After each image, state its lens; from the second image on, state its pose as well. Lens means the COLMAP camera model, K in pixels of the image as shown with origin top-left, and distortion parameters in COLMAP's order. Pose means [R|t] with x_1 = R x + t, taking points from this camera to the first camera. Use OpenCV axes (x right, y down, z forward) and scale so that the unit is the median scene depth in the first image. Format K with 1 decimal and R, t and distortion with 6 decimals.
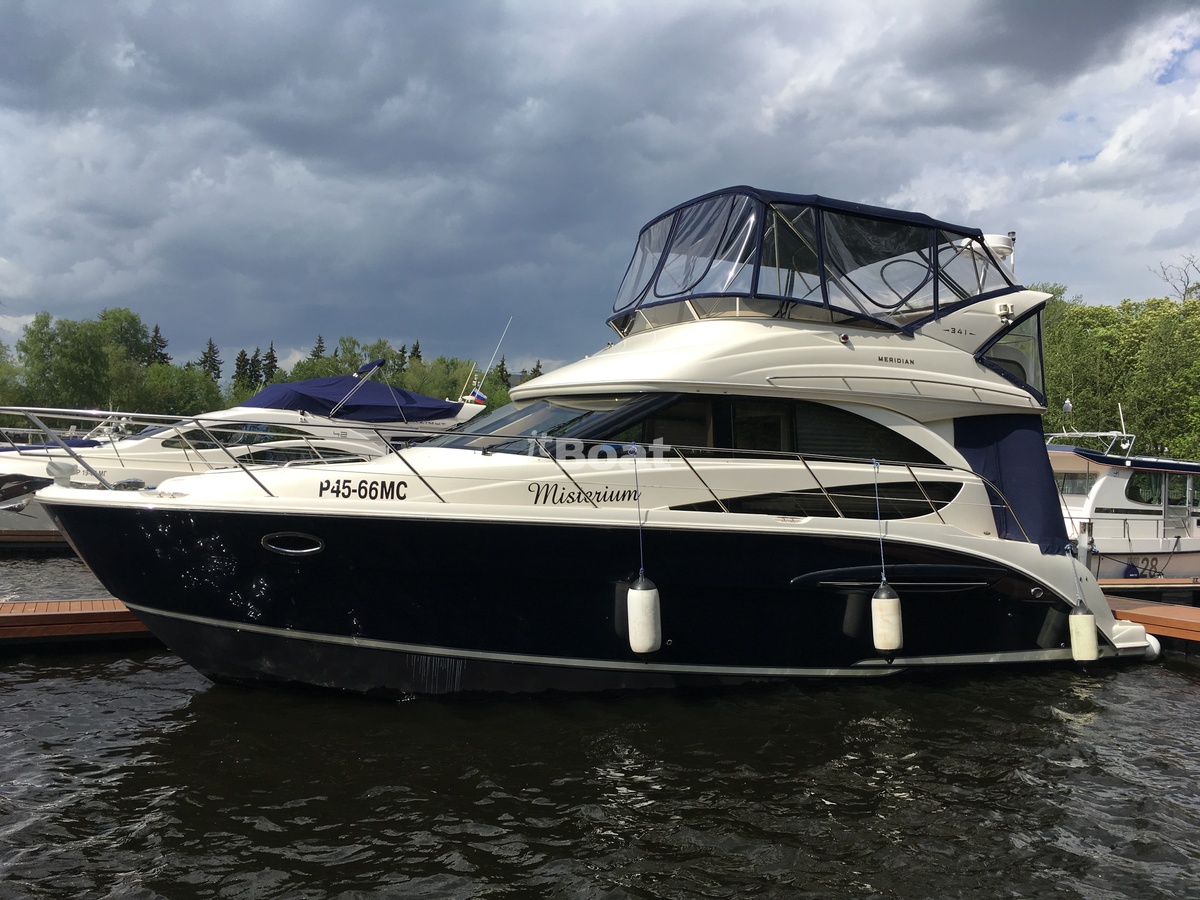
lens RADIAL K [[1070.8, 0, 600.0], [0, 1070.8, 450.0], [0, 0, 1]] dist [0.076482, -0.004093]
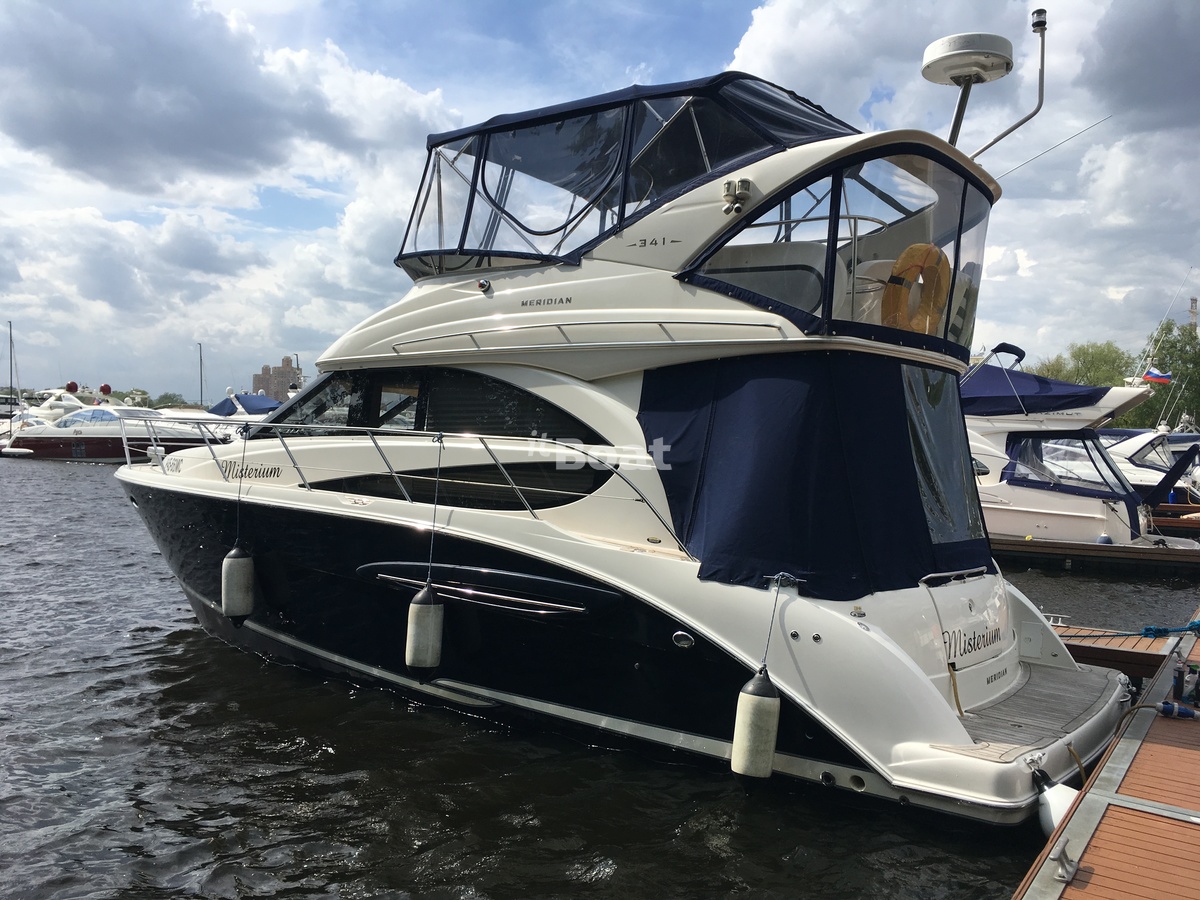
lens RADIAL K [[1070.8, 0, 600.0], [0, 1070.8, 450.0], [0, 0, 1]] dist [0.076482, -0.004093]
pose [[0.411187, -0.017762, -0.911378, 0.958183], [0.004145, 0.999836, -0.017616, 0.033582], [0.911542, 0.003466, 0.411193, 0.711022]]
